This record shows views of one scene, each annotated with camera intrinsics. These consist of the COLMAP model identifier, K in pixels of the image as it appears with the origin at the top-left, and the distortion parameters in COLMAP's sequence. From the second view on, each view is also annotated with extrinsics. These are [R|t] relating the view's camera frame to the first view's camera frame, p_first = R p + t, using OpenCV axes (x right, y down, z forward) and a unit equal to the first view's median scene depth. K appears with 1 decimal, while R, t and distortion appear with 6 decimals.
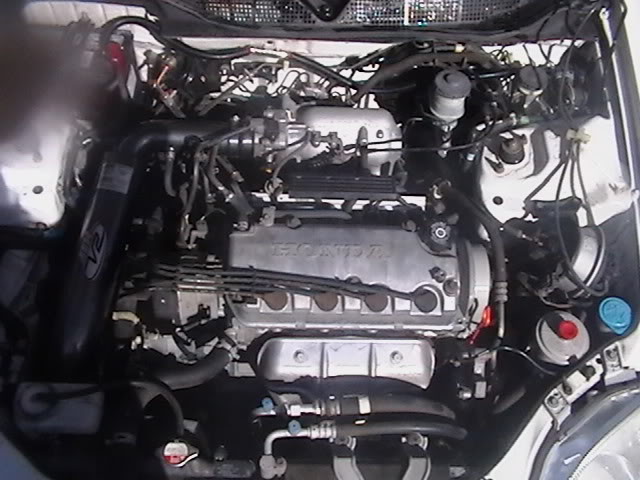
lens RADIAL K [[597.5, 0, 310.6], [0, 597.5, 240.5], [0, 0, 1]] dist [-0.112651, 0.005868]
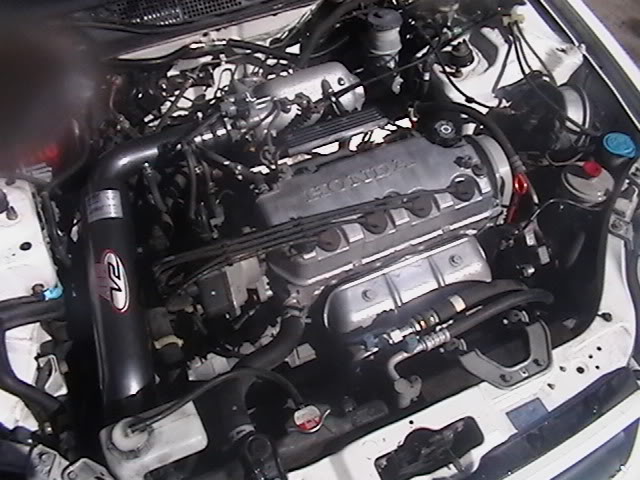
lens RADIAL K [[597.5, 0, 310.6], [0, 597.5, 240.5], [0, 0, 1]] dist [-0.112651, 0.005868]
pose [[0.914712, -0.357250, 0.188877, -0.243385], [0.378538, 0.921100, -0.091013, 0.160015], [-0.141461, 0.154748, 0.977774, 0.060773]]
